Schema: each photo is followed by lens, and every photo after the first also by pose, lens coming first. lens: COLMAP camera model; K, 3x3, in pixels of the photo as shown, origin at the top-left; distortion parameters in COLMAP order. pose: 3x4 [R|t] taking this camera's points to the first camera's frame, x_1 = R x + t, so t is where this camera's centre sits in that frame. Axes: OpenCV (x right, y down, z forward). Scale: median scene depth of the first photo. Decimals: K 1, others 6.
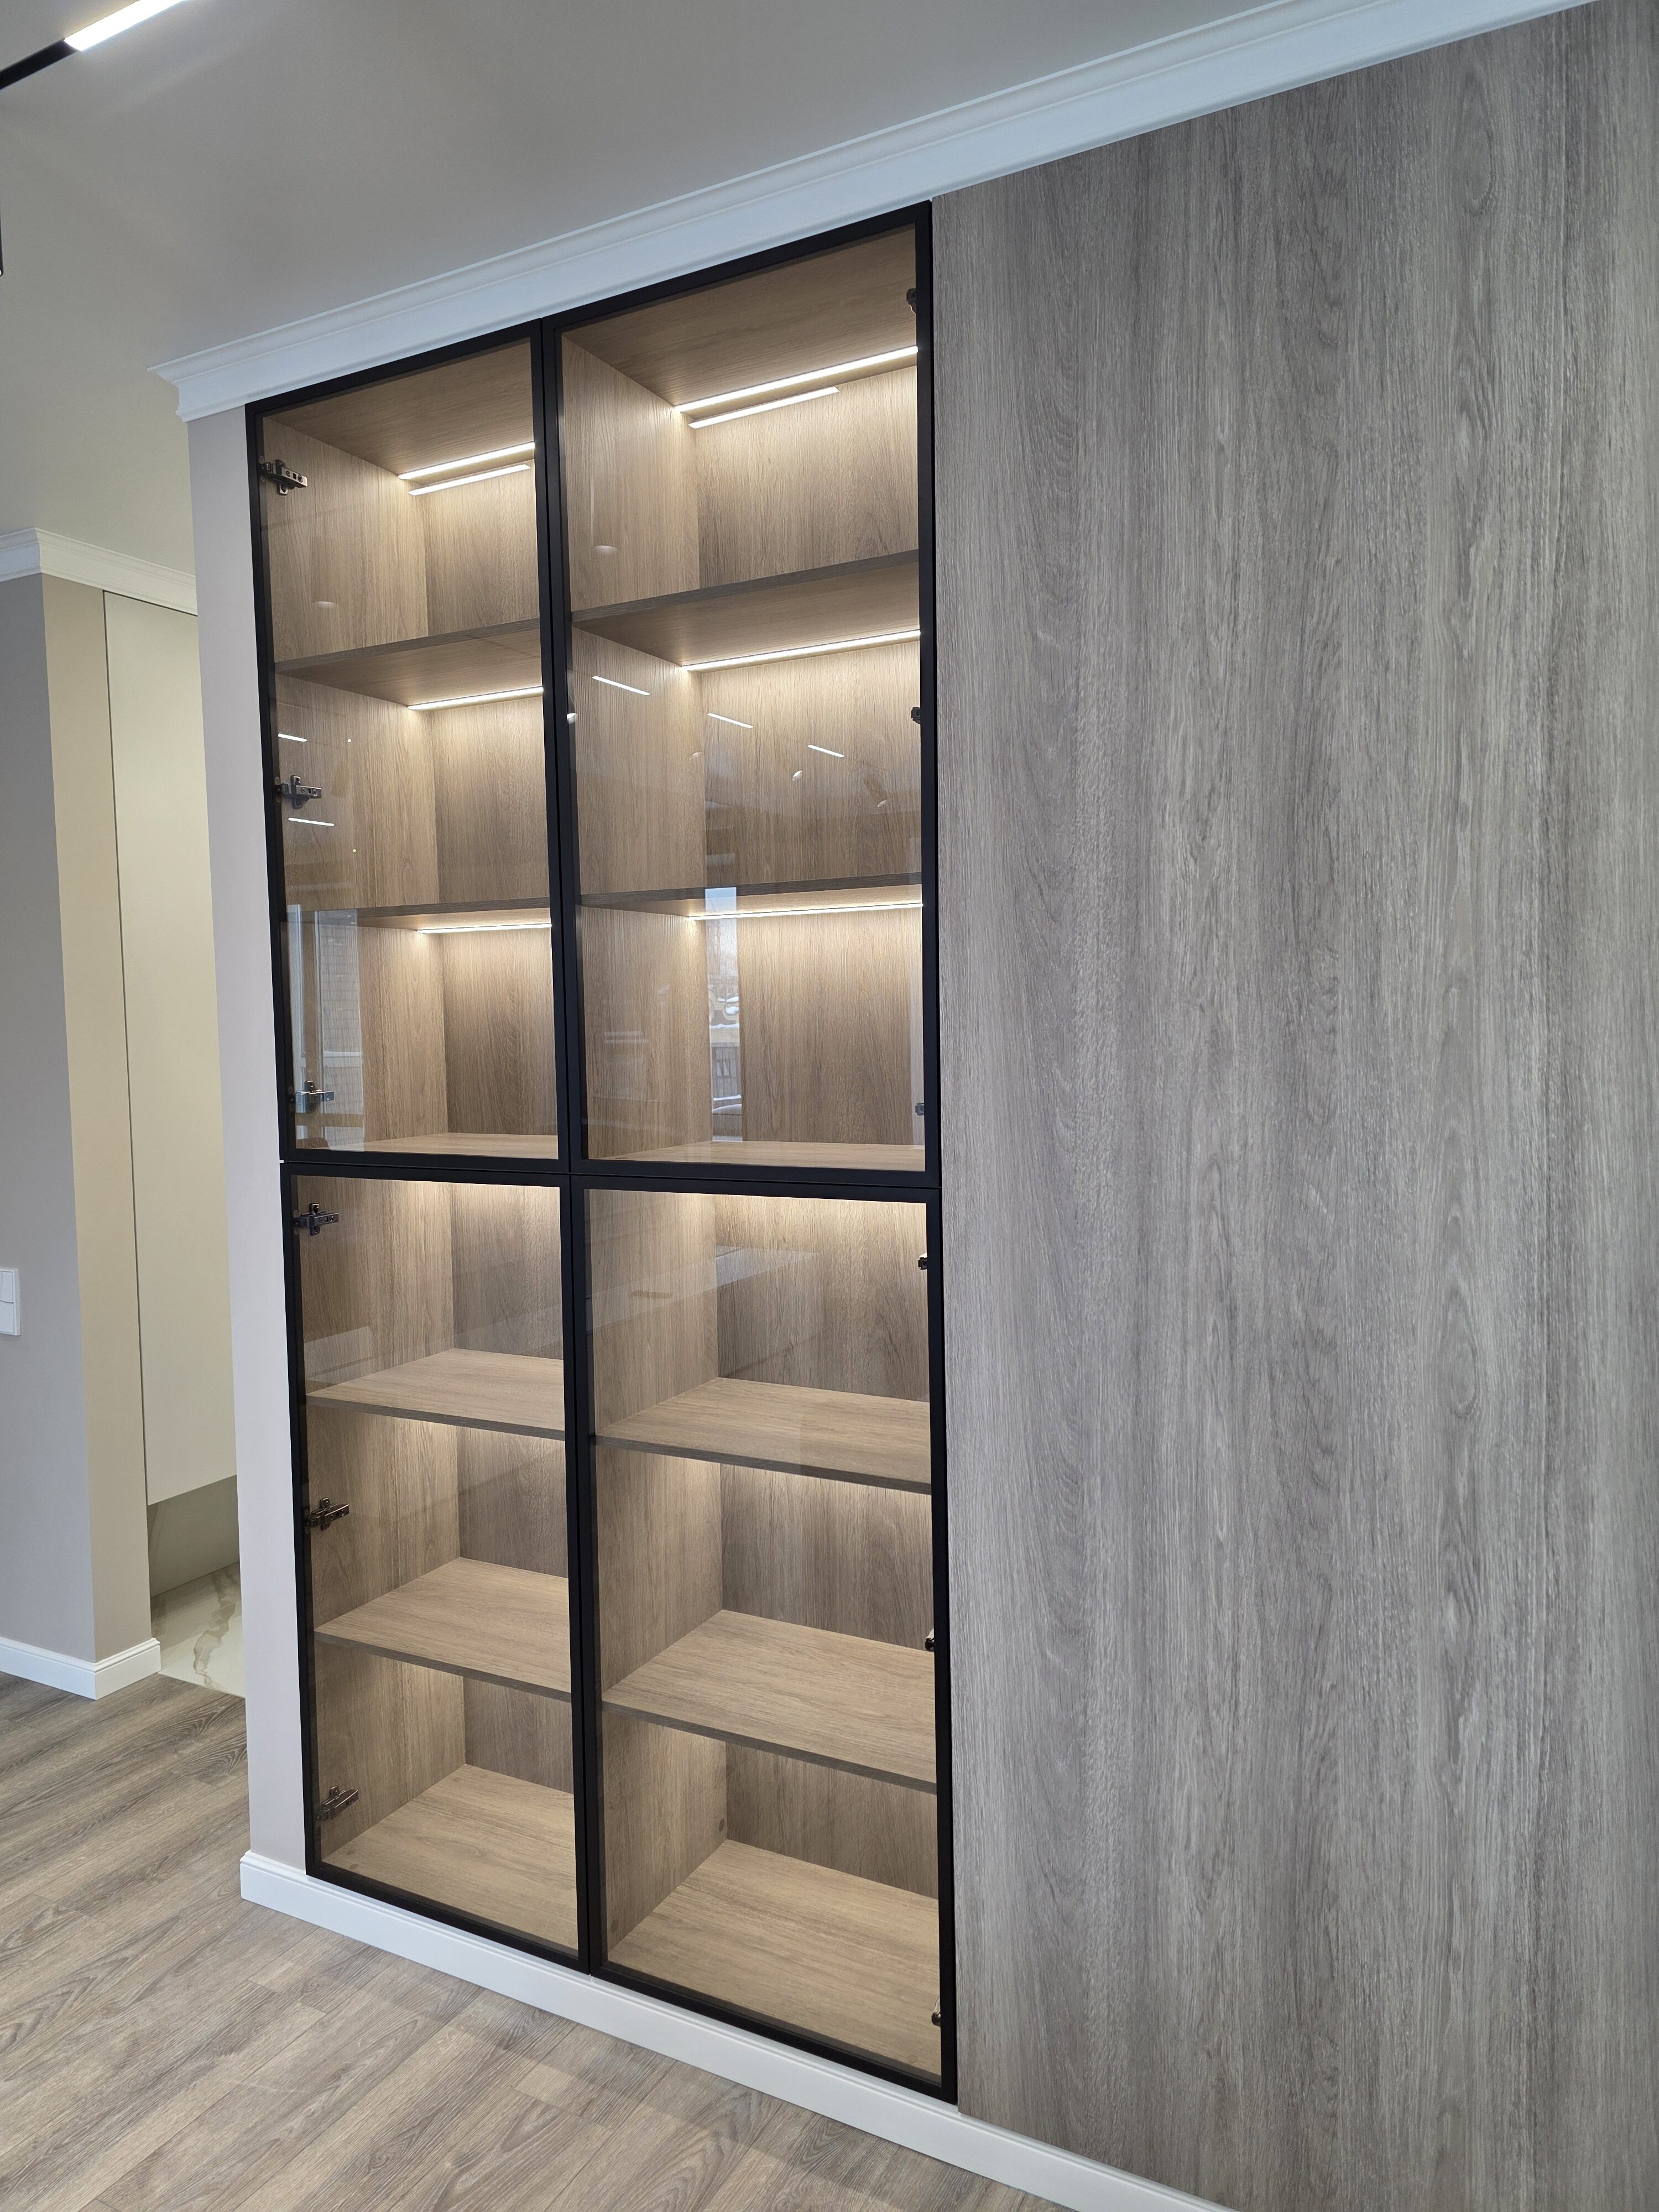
lens RADIAL K [[1499.7, 0, 775.8], [0, 1499.7, 1108.8], [0, 0, 1]] dist [0.061663, -0.054017]
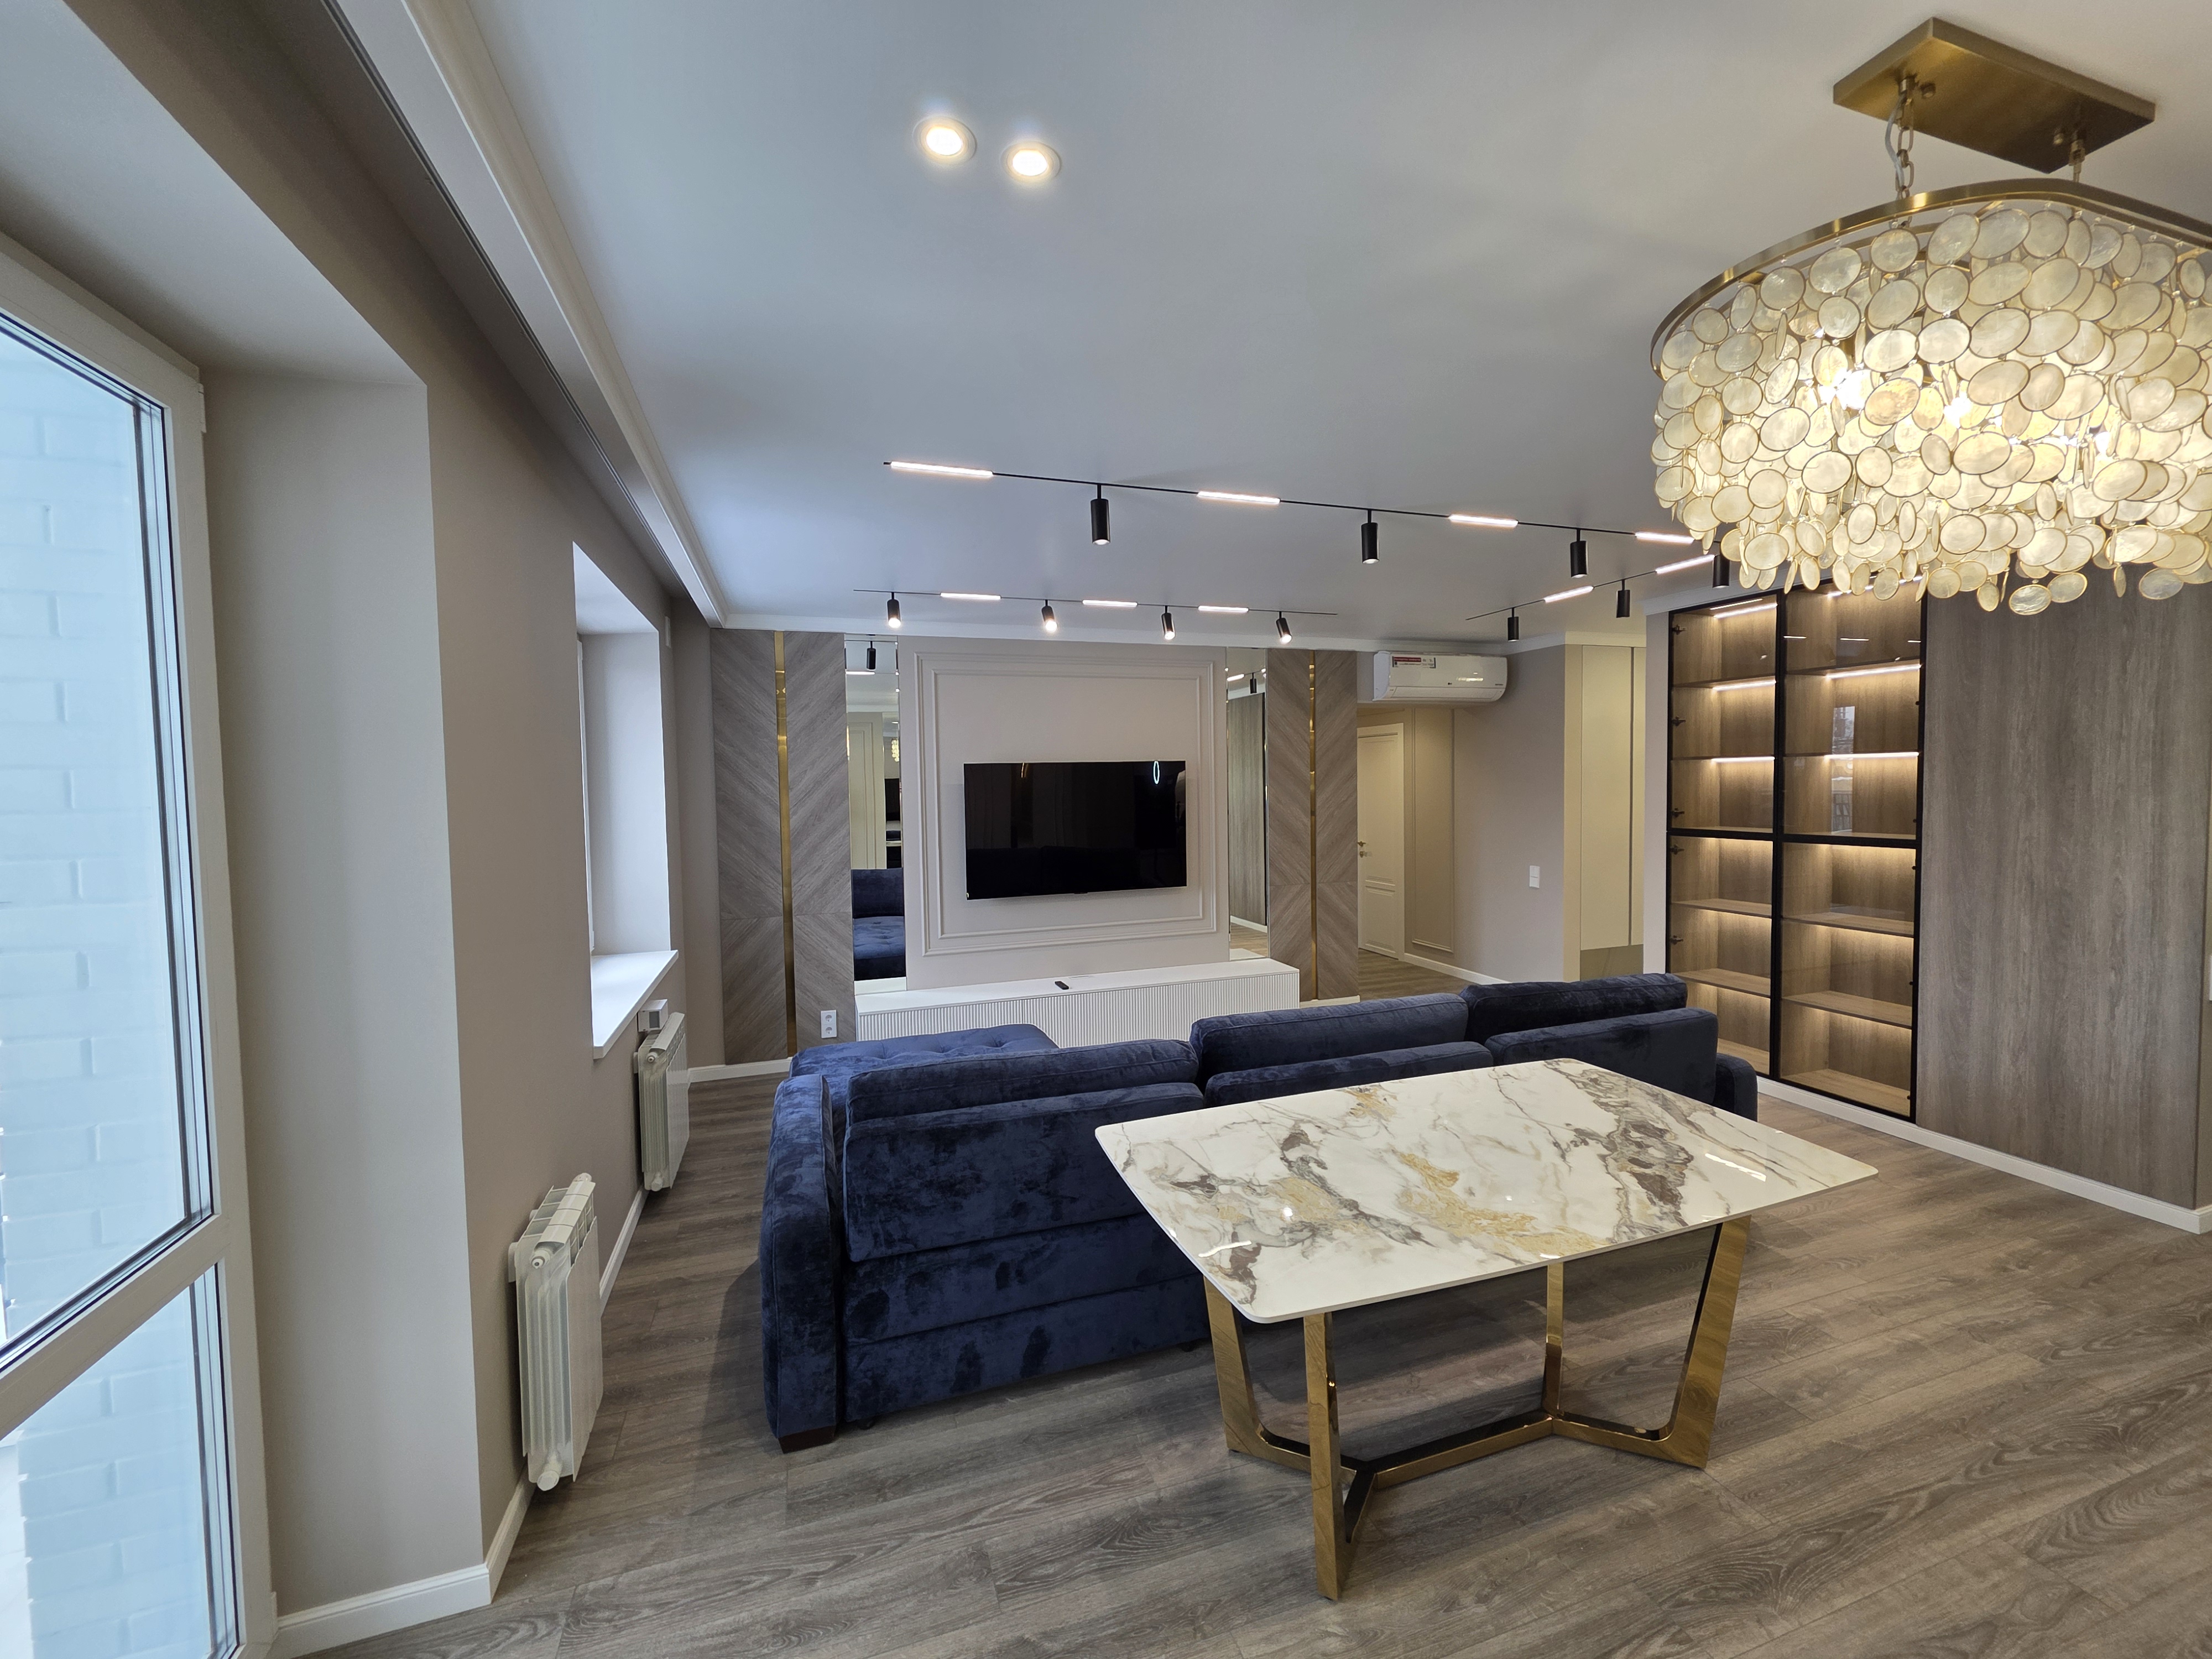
lens RADIAL K [[893.3, 0, 1096.7], [0, 893.3, 824.1], [0, 0, 1]] dist [0.001948, -0.000711]
pose [[0.743222, 0.037373, -0.668001, 0.083828], [-0.036195, 0.999222, 0.015633, 0.048315], [0.668066, 0.012560, 0.743996, -1.913330]]
